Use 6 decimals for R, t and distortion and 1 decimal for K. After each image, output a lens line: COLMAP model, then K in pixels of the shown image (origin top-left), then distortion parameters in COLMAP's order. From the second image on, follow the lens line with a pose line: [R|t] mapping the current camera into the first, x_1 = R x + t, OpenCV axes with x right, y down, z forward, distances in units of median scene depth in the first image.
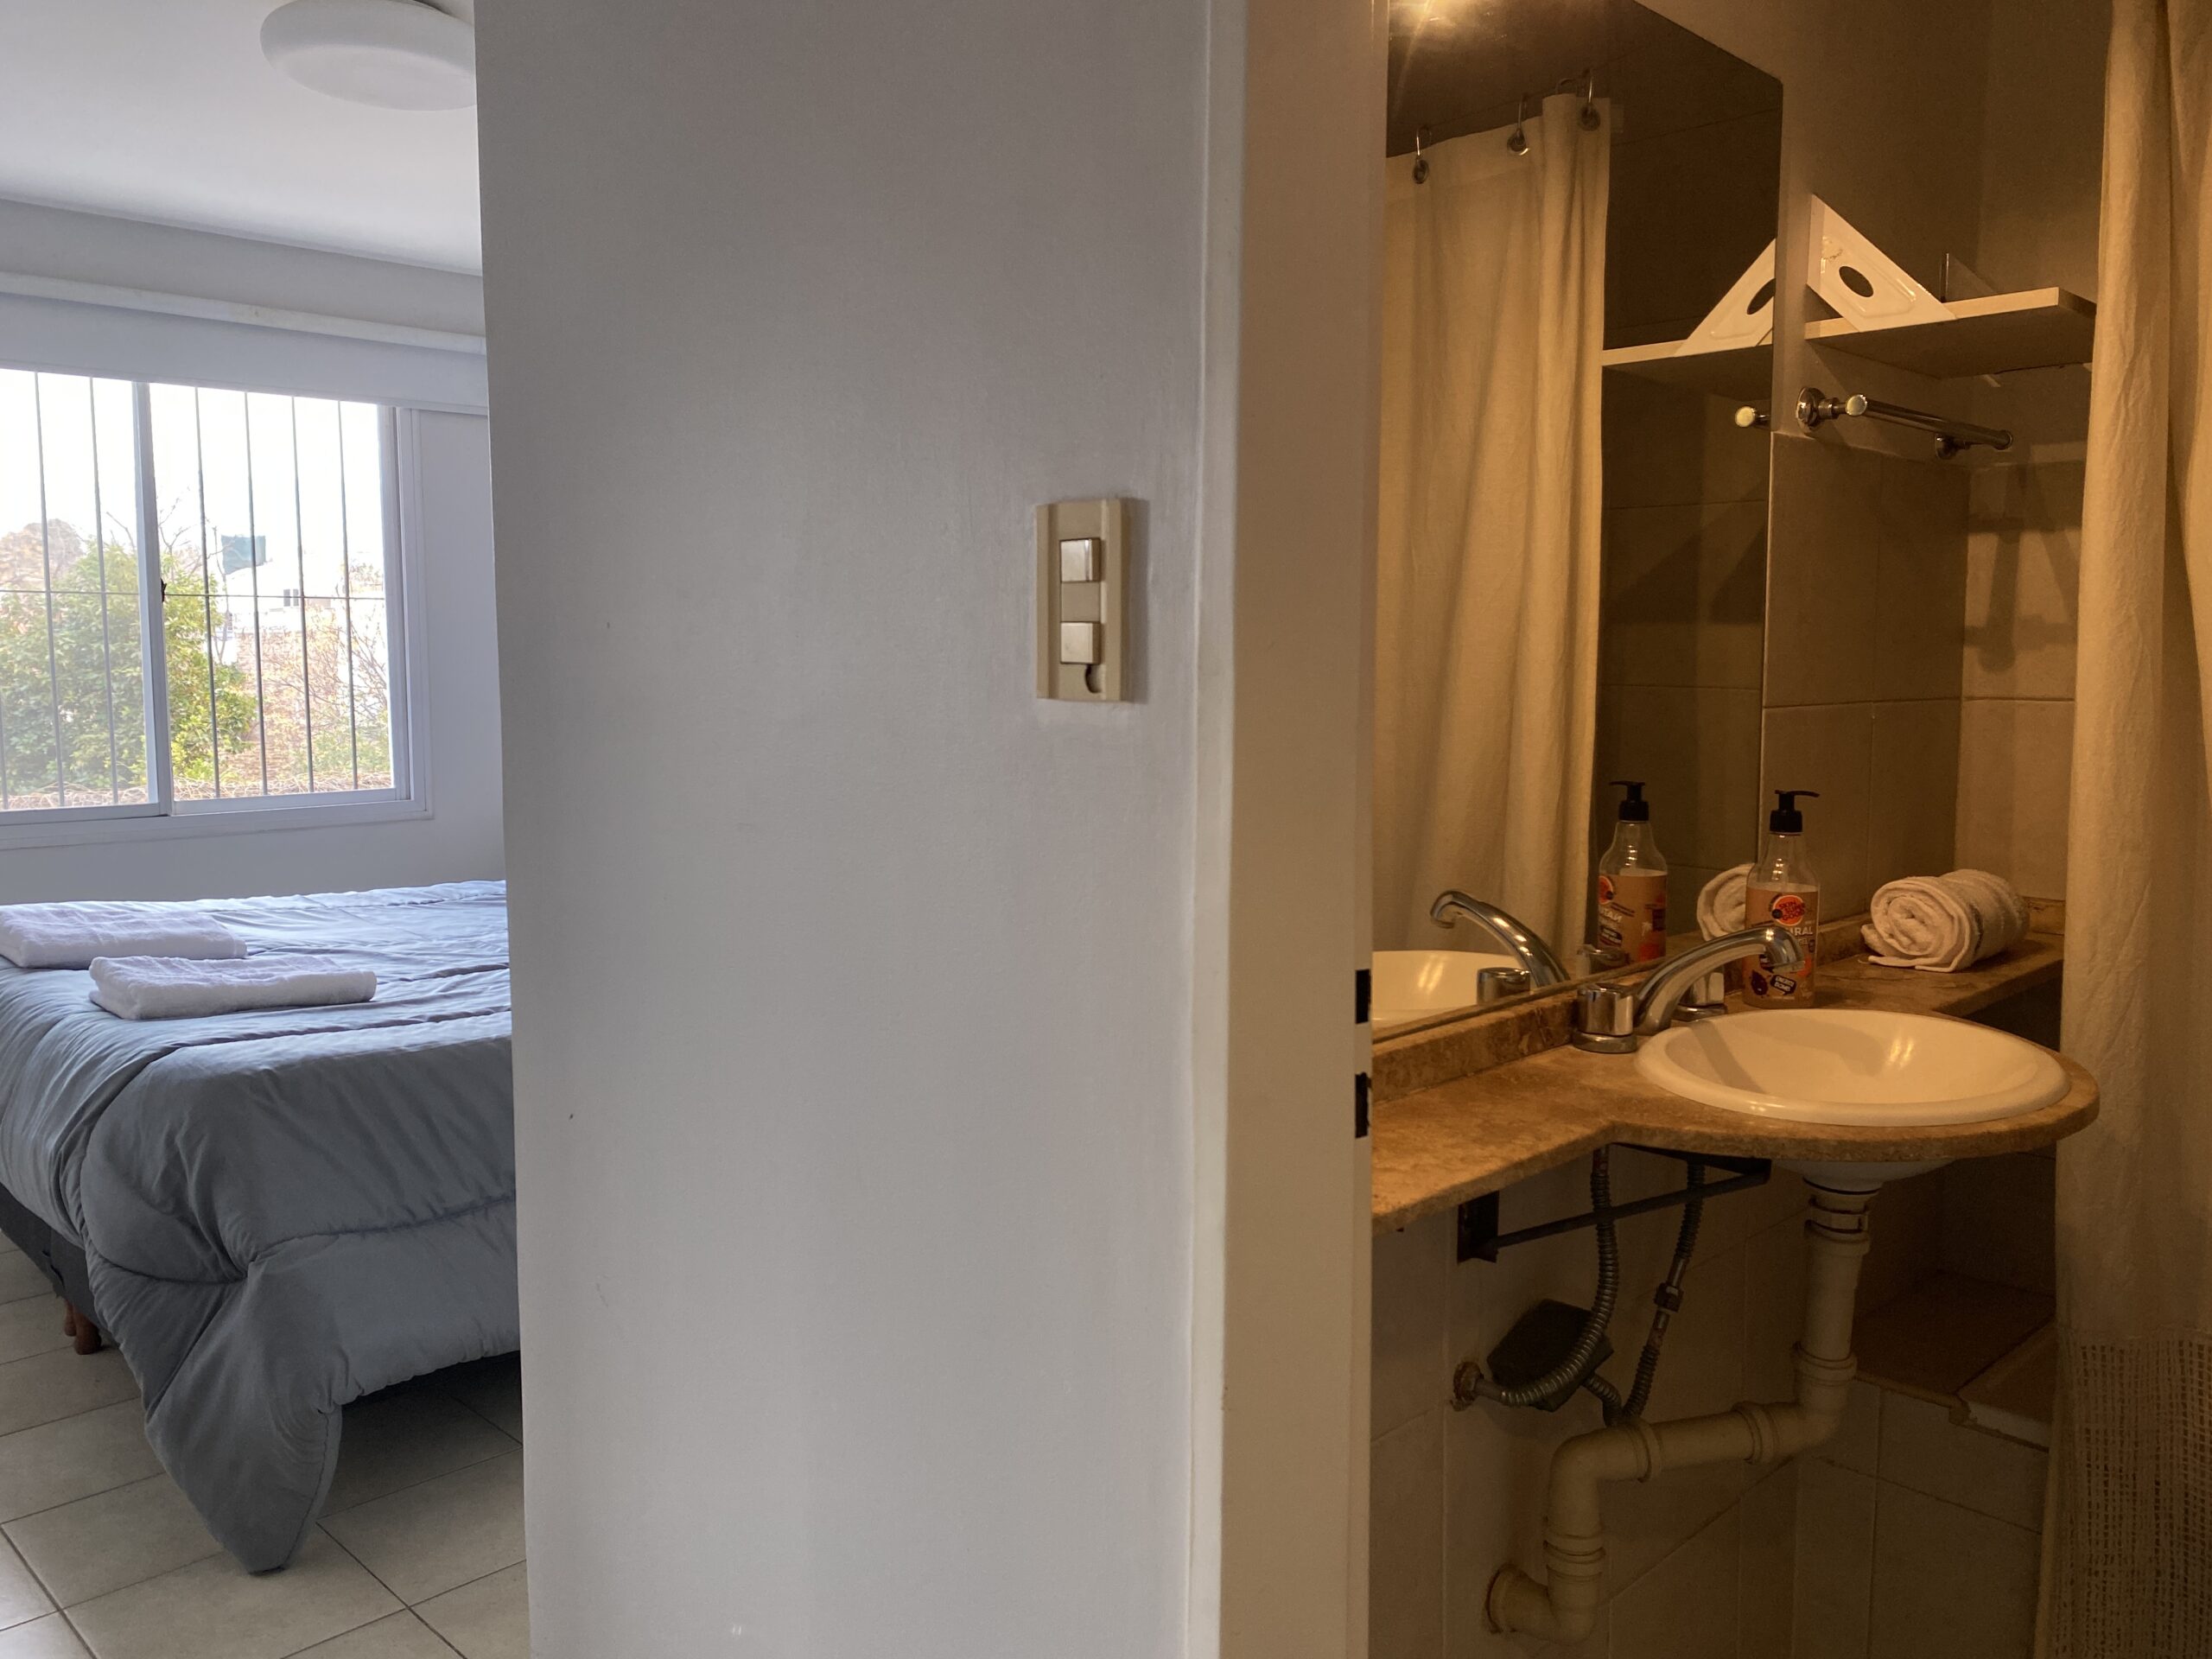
lens RADIAL K [[1682.5, 0, 1117.1], [0, 1682.5, 816.1], [0, 0, 1]] dist [0.049886, -0.059101]
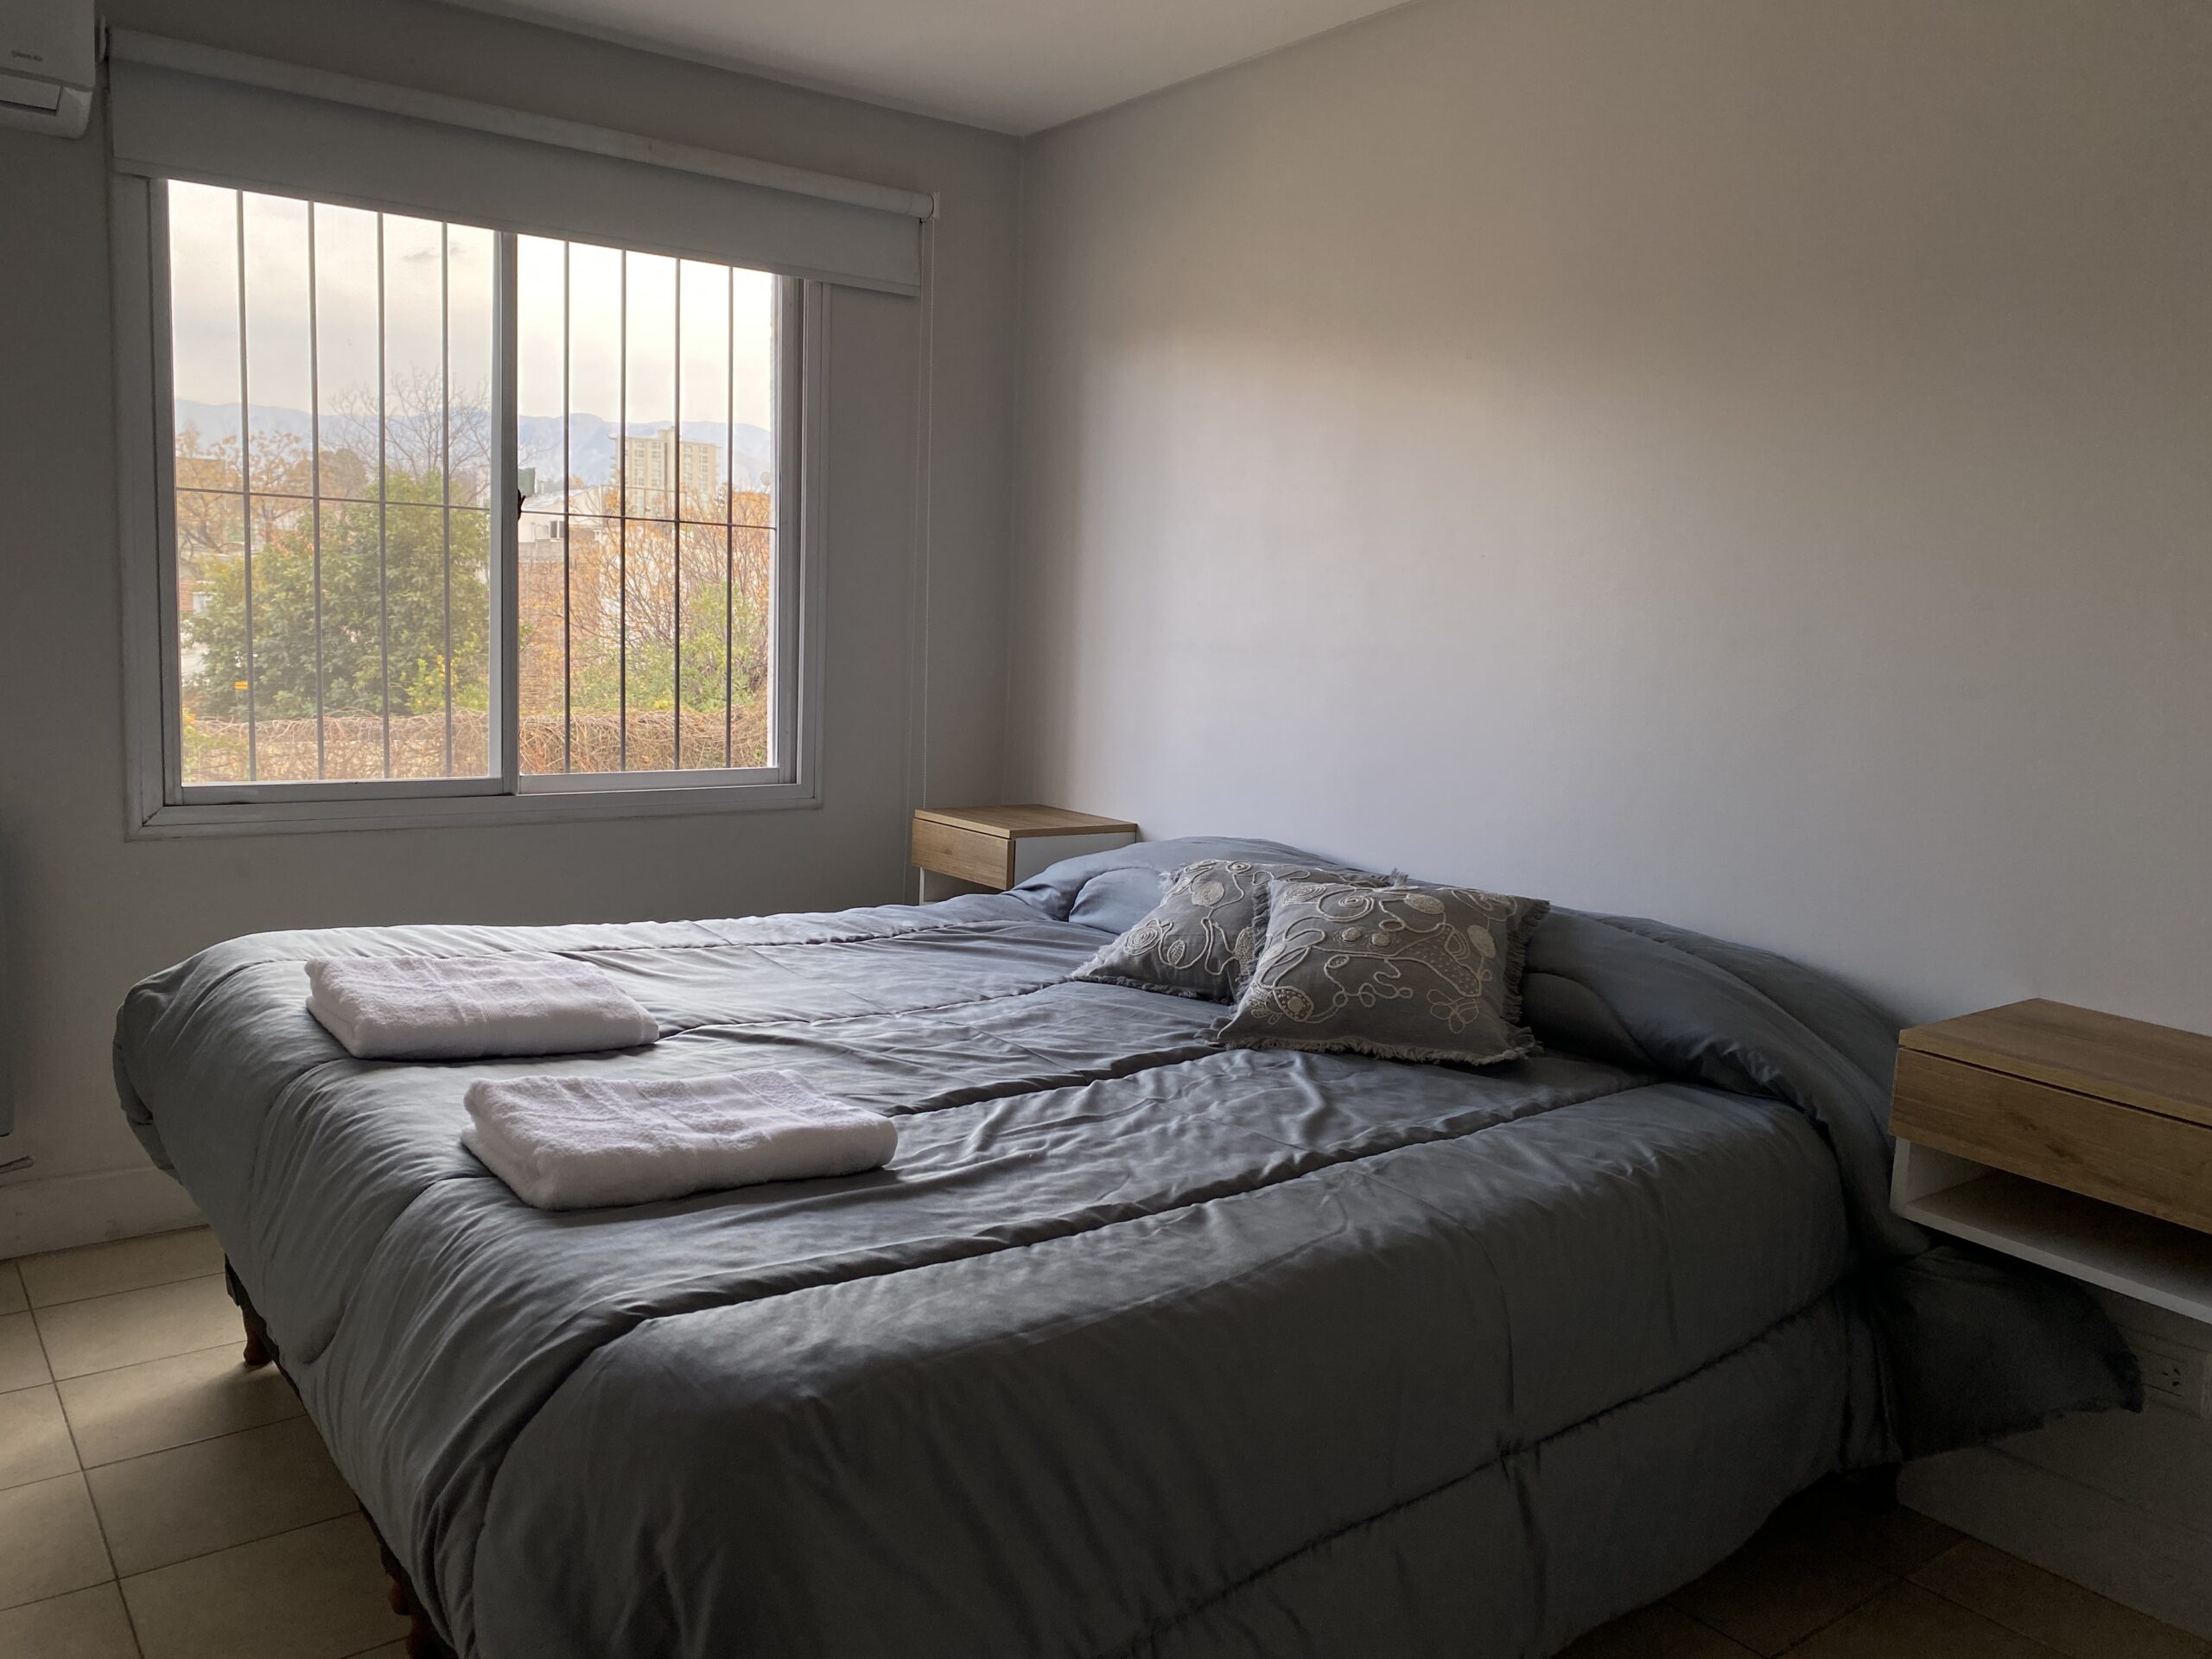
lens RADIAL K [[1687.5, 0, 1100.9], [0, 1687.5, 797.4], [0, 0, 1]] dist [0.098721, -0.165227]
pose [[0.989637, 0.050517, -0.134411, -0.217267], [-0.048404, 0.998648, 0.018944, -0.031376], [0.135186, -0.012242, 0.990745, 0.304074]]
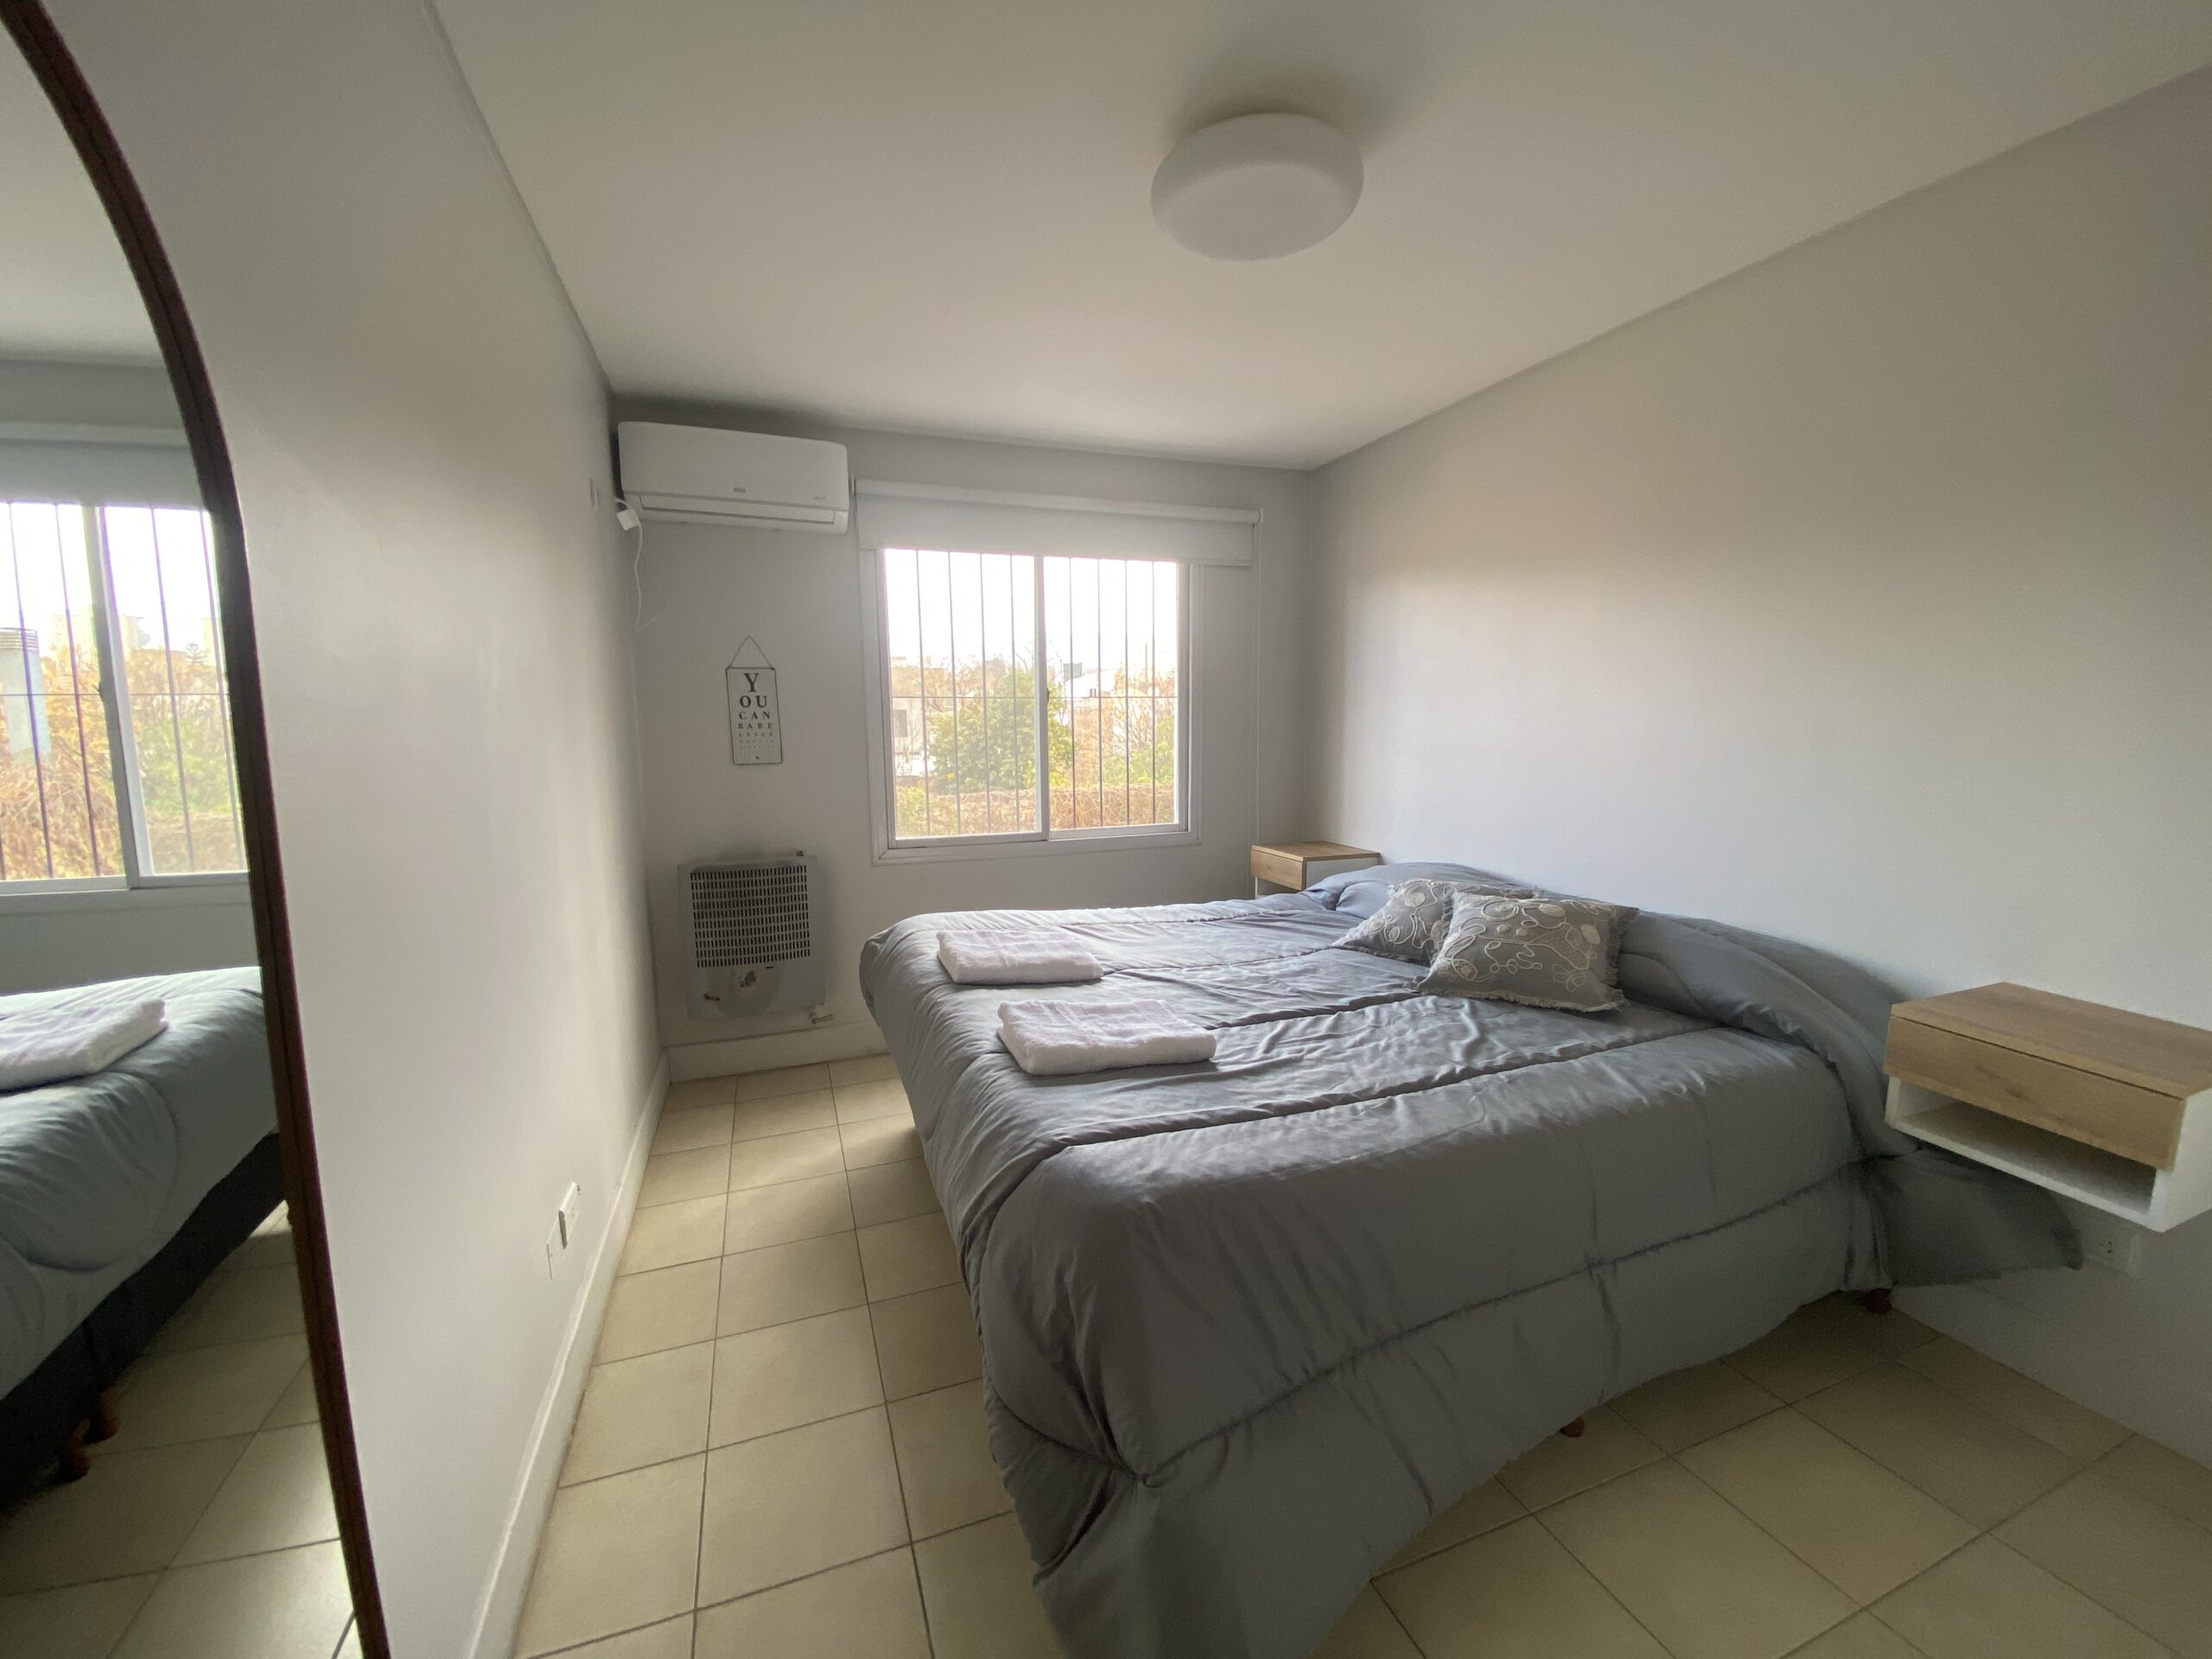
lens RADIAL K [[897.8, 0, 1104.5], [0, 897.8, 829.1], [0, 0, 1]] dist [0.021170, -0.022644]
pose [[0.906563, 0.040209, -0.420152, -0.198107], [-0.027621, 0.998970, 0.036004, -0.047897], [0.421167, -0.021035, 0.906739, 0.332161]]
